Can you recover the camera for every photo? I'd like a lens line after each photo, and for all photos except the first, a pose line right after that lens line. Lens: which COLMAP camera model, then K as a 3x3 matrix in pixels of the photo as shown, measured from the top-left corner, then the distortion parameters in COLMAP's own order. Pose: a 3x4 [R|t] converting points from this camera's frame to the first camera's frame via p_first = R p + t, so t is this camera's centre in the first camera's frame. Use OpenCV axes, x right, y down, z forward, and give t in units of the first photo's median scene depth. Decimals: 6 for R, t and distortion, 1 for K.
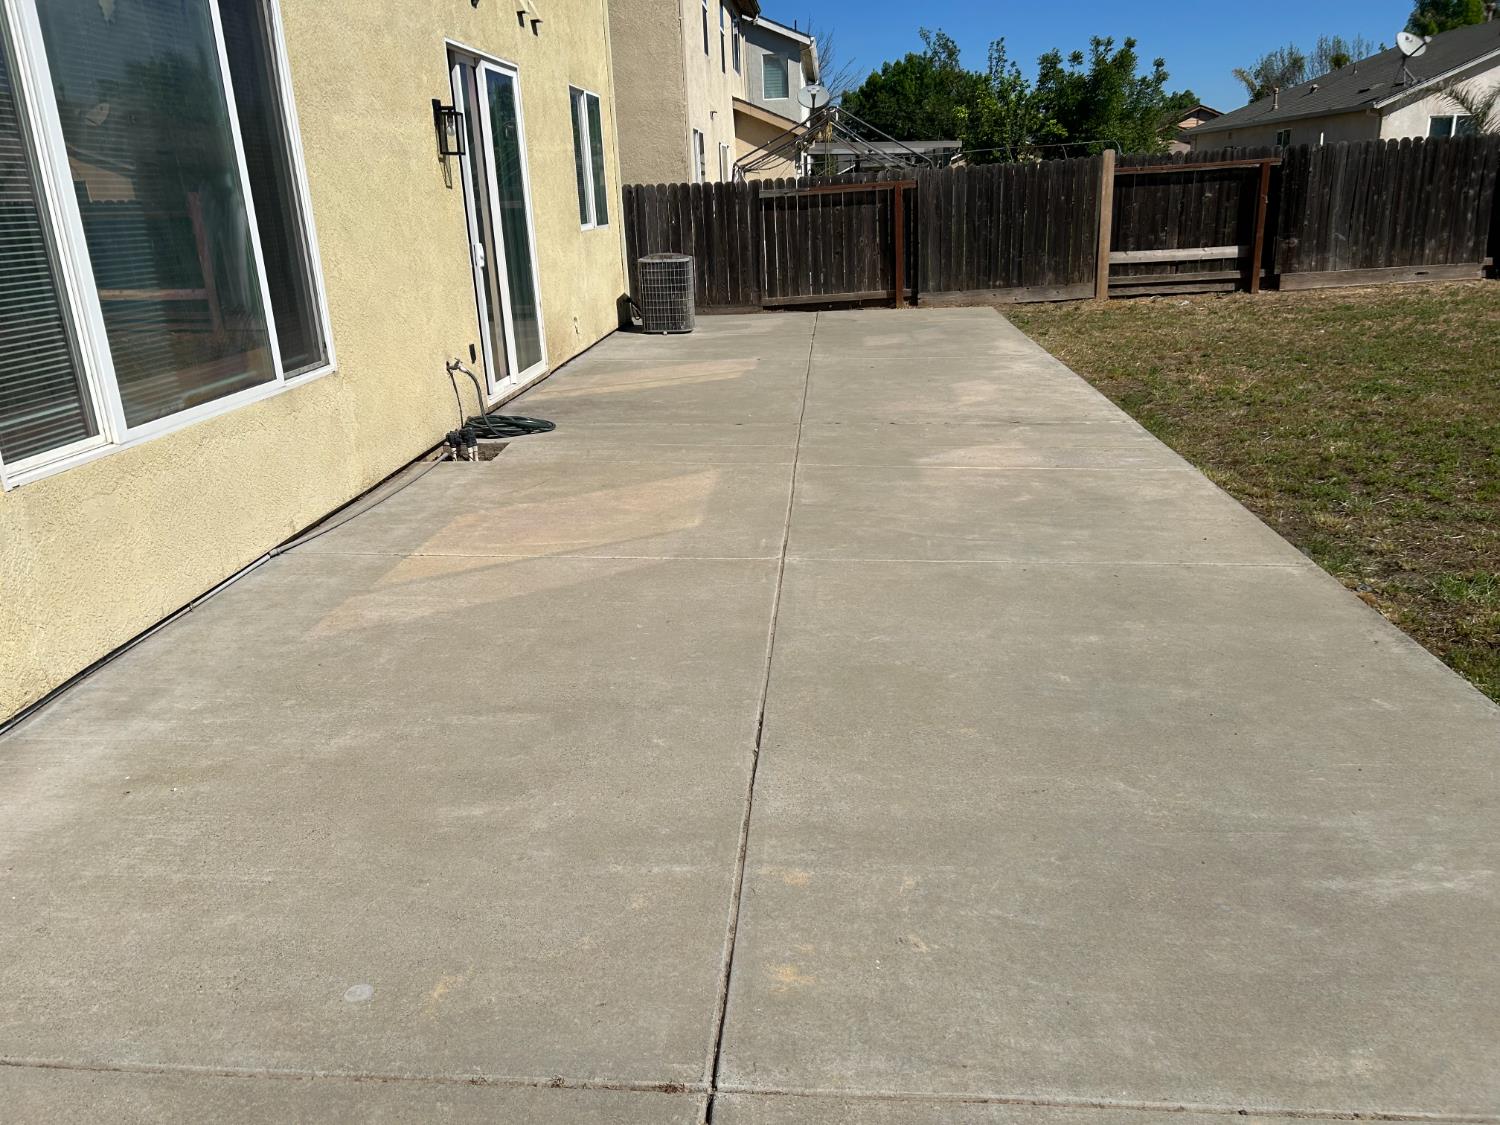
lens RADIAL K [[1123.4, 0, 749.7], [0, 1123.4, 567.3], [0, 0, 1]] dist [0.065265, -0.077478]
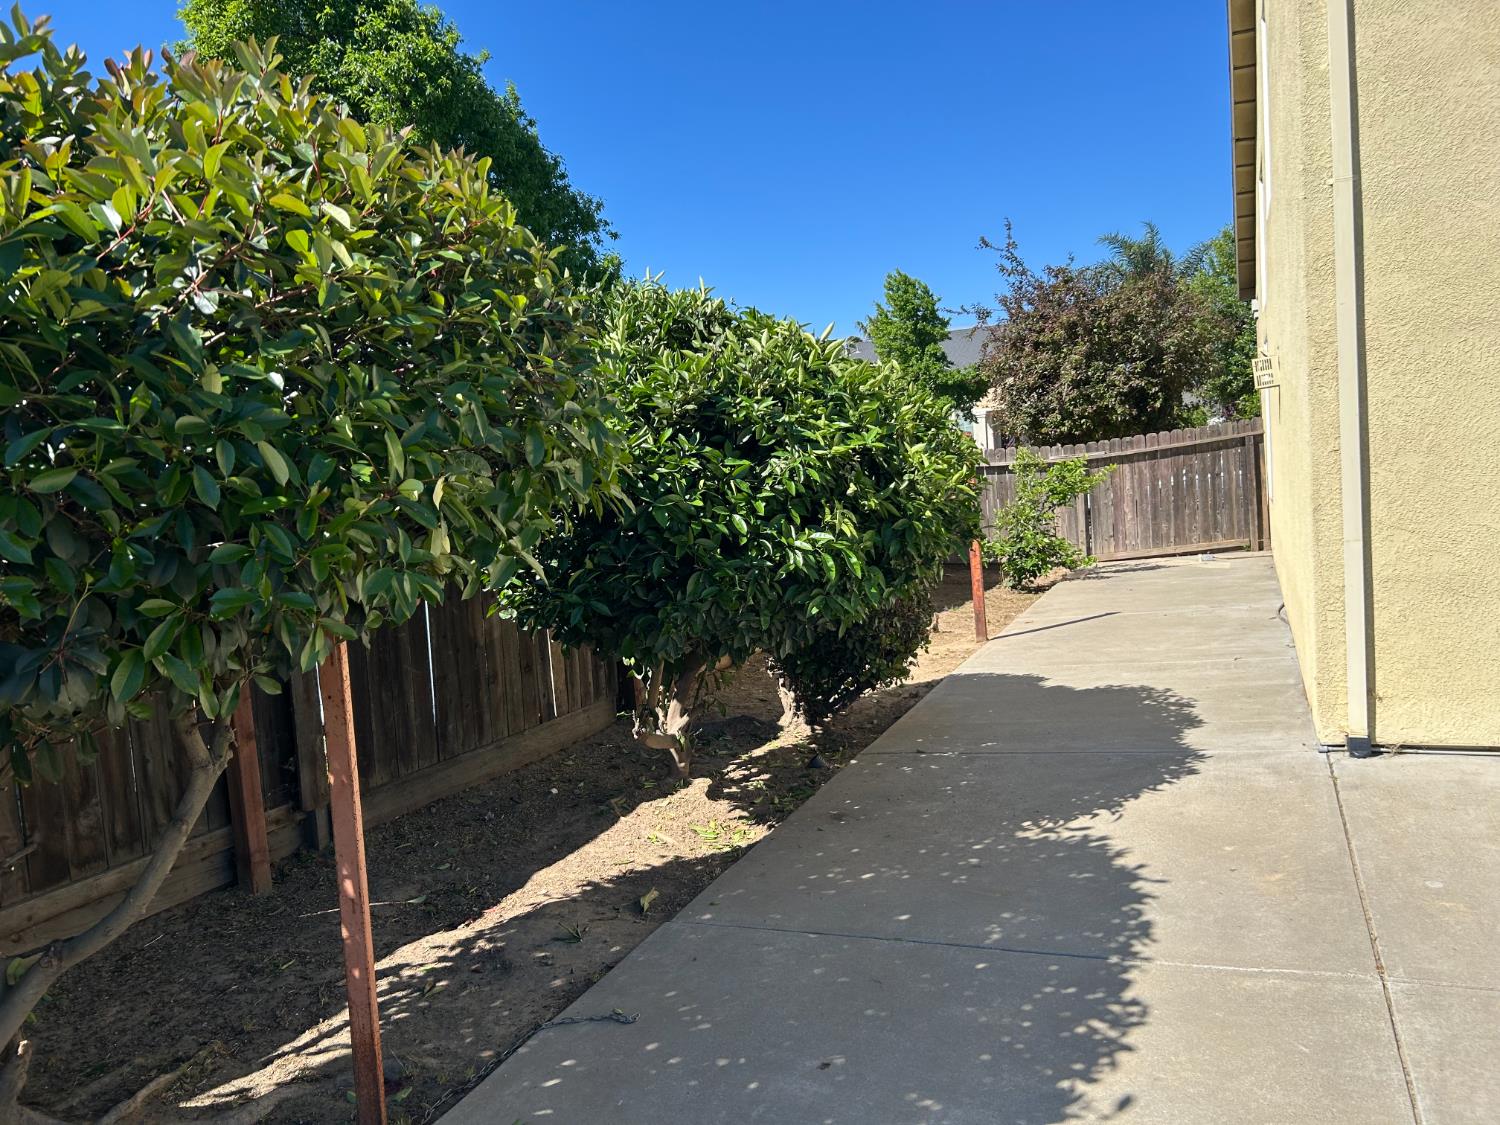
lens RADIAL K [[1123.4, 0, 765.1], [0, 1123.4, 568.5], [0, 0, 1]] dist [0.065265, -0.077478]
pose [[-0.317325, 0.150569, -0.936287, 0.230550], [-0.210643, 0.951459, 0.224400, -0.037212], [0.924627, 0.268430, -0.270206, 0.065230]]
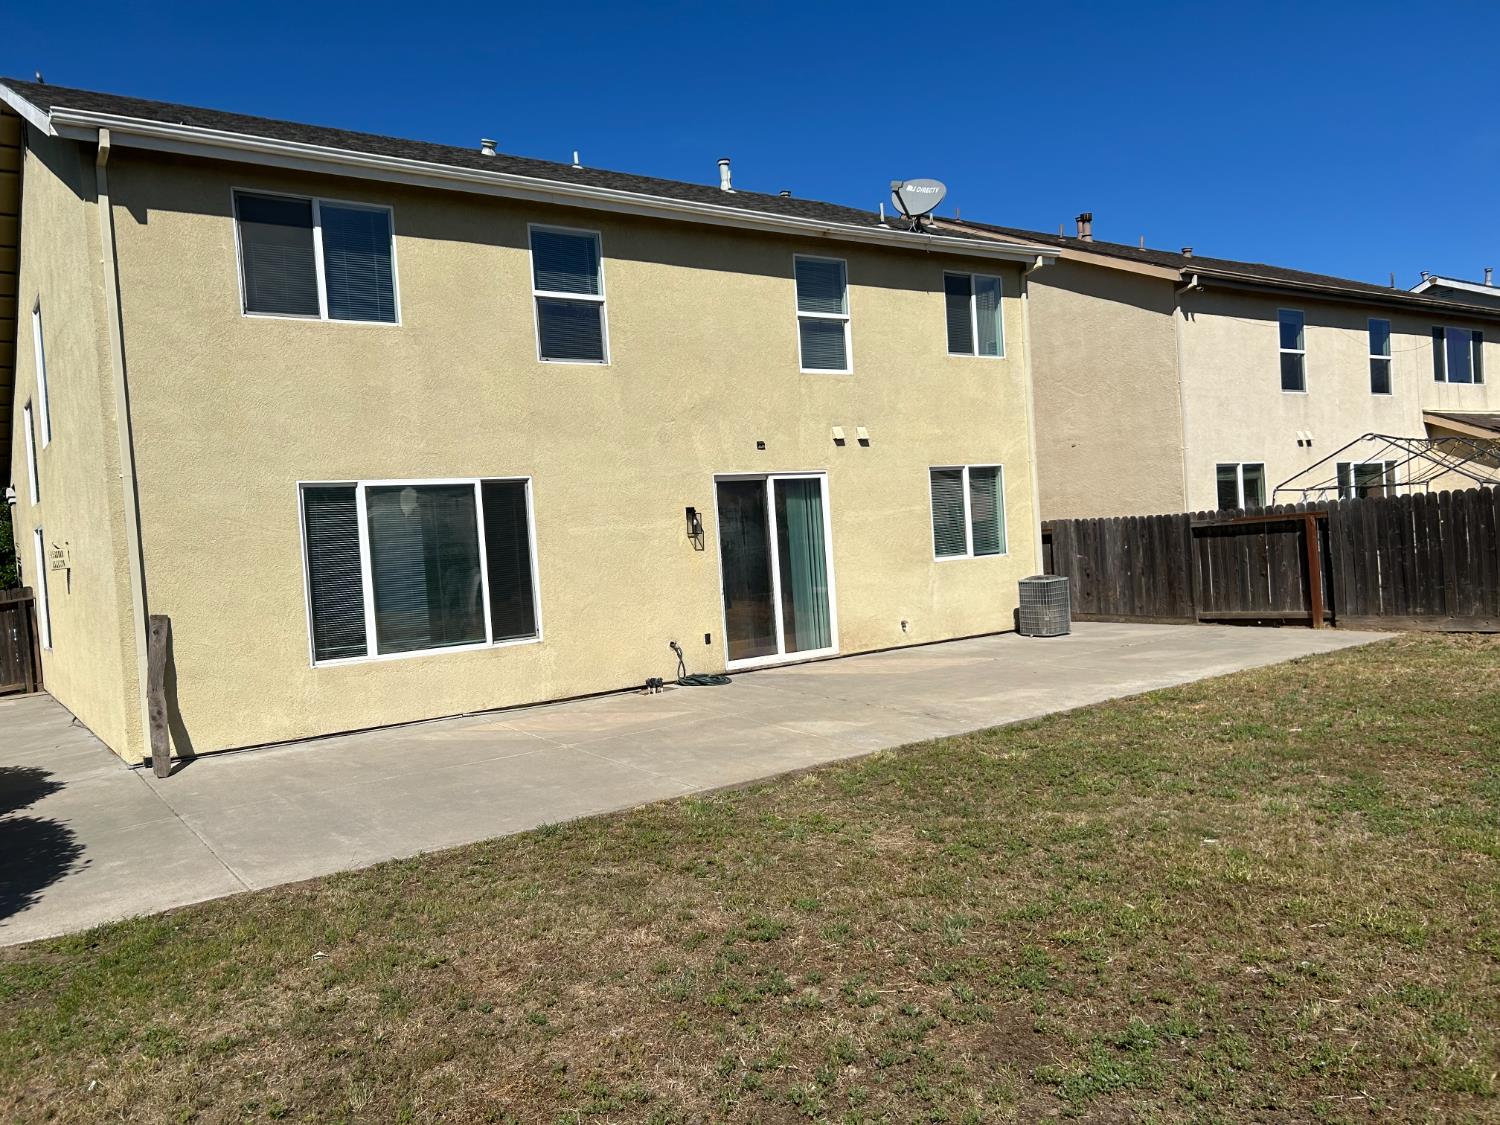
lens RADIAL K [[1123.4, 0, 750.3], [0, 1123.4, 571.4], [0, 0, 1]] dist [0.065265, -0.077478]
pose [[0.639994, 0.021496, -0.768079, 0.609630], [-0.202815, 0.968884, -0.141877, -0.030785], [0.741130, 0.246578, 0.624440, -0.034480]]
